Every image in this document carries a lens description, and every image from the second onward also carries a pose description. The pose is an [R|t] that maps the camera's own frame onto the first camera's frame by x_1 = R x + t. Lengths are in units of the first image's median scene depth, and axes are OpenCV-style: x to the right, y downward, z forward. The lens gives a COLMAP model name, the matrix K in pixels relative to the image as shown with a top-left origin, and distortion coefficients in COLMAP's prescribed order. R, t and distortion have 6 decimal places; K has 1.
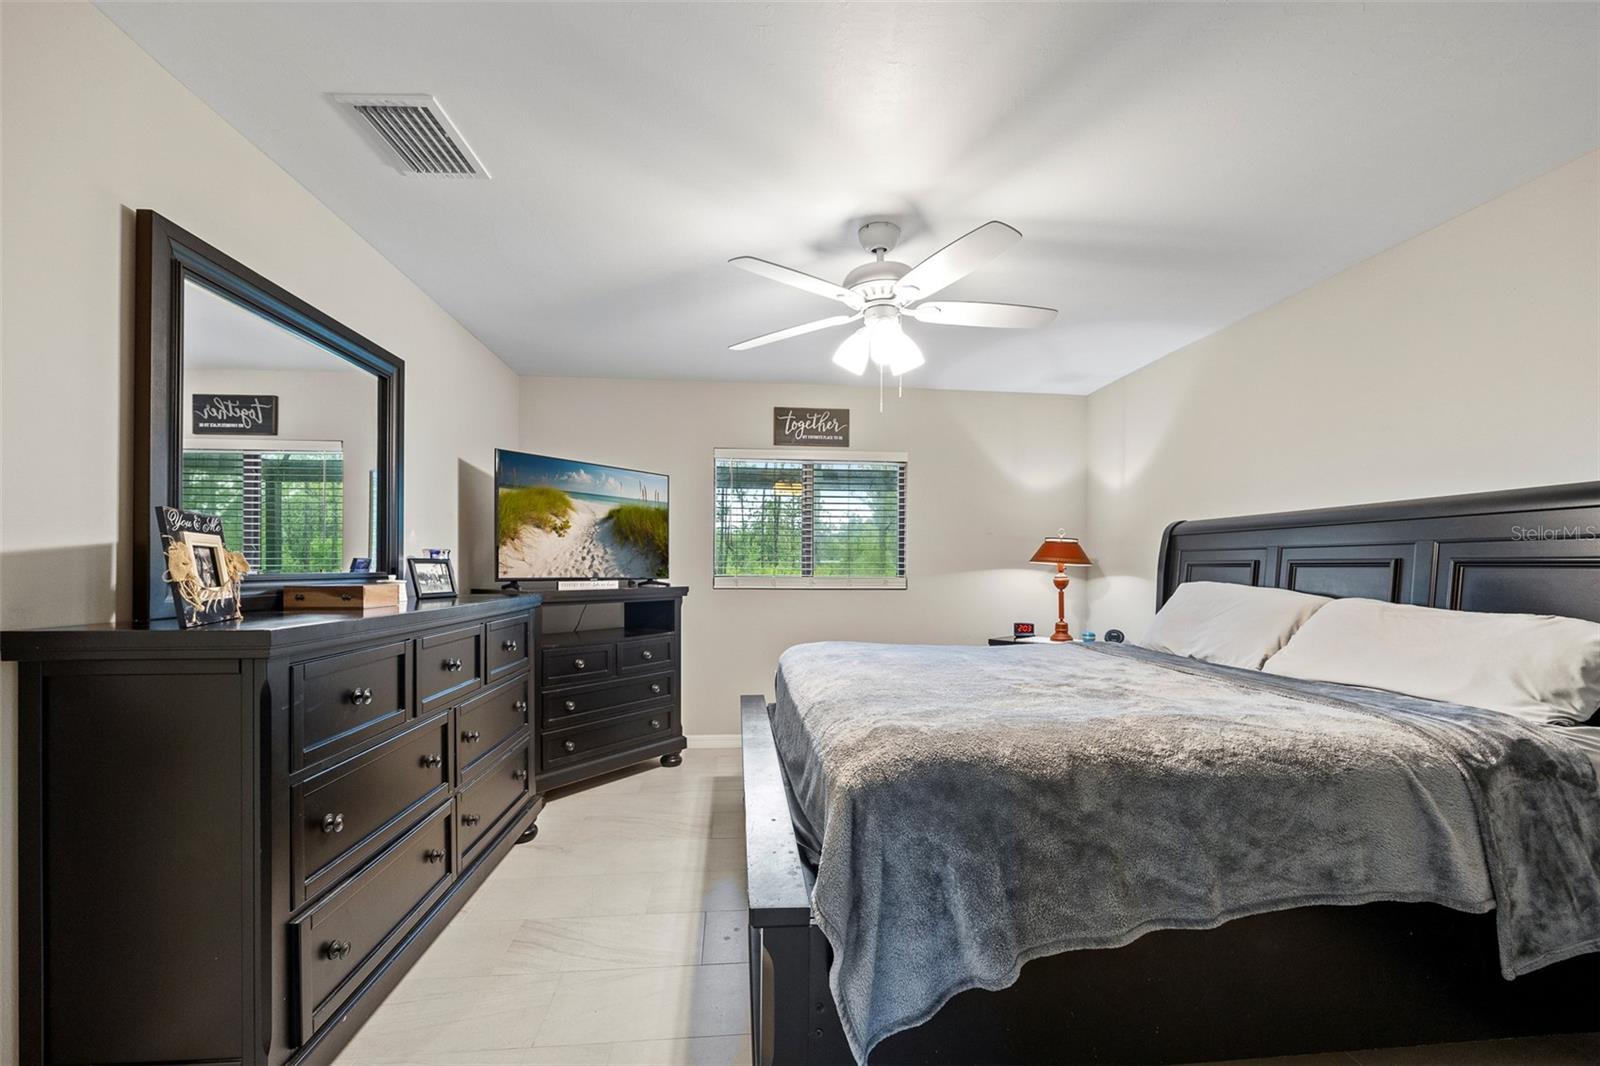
lens RADIAL K [[647.7, 0, 801.2], [0, 647.7, 563.6], [0, 0, 1]] dist [-0.002543, -0.000278]
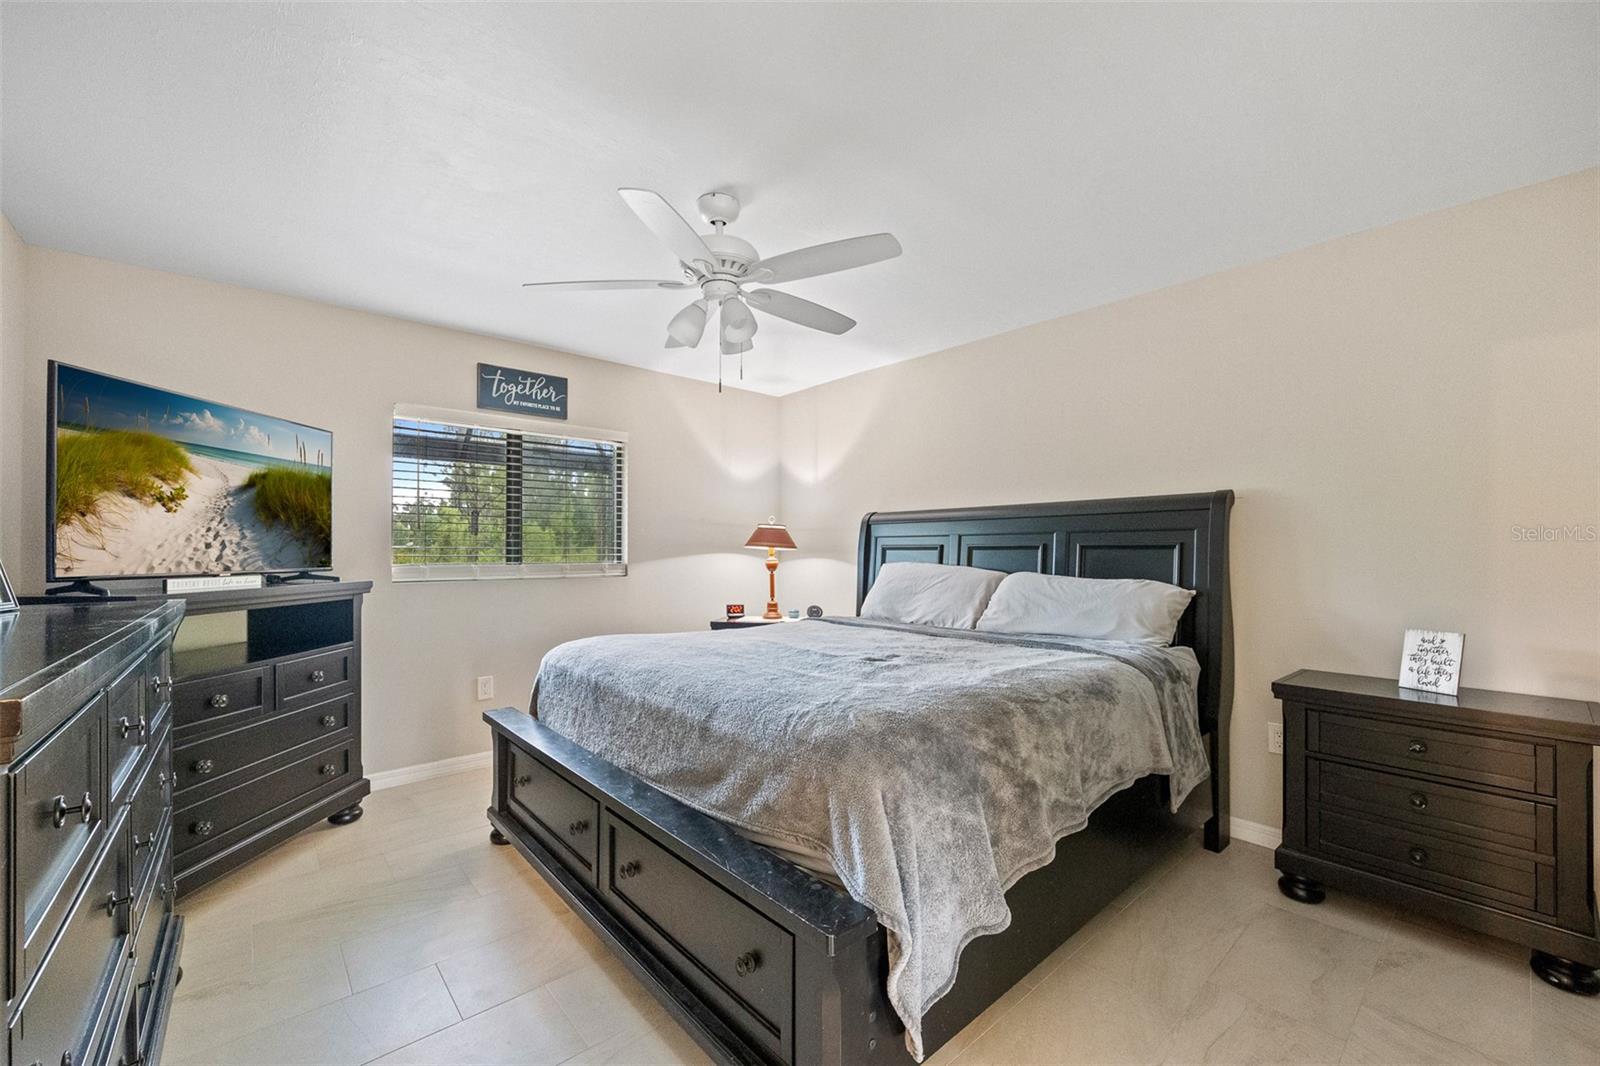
lens RADIAL K [[640.3, 0, 799.1], [0, 640.3, 547.6], [0, 0, 1]] dist [-0.001925, -0.000236]
pose [[0.813686, -0.006107, 0.581272, -0.216407], [0.006186, 0.999979, 0.001847, -0.002757], [-0.581271, 0.002093, 0.813707, 0.104745]]
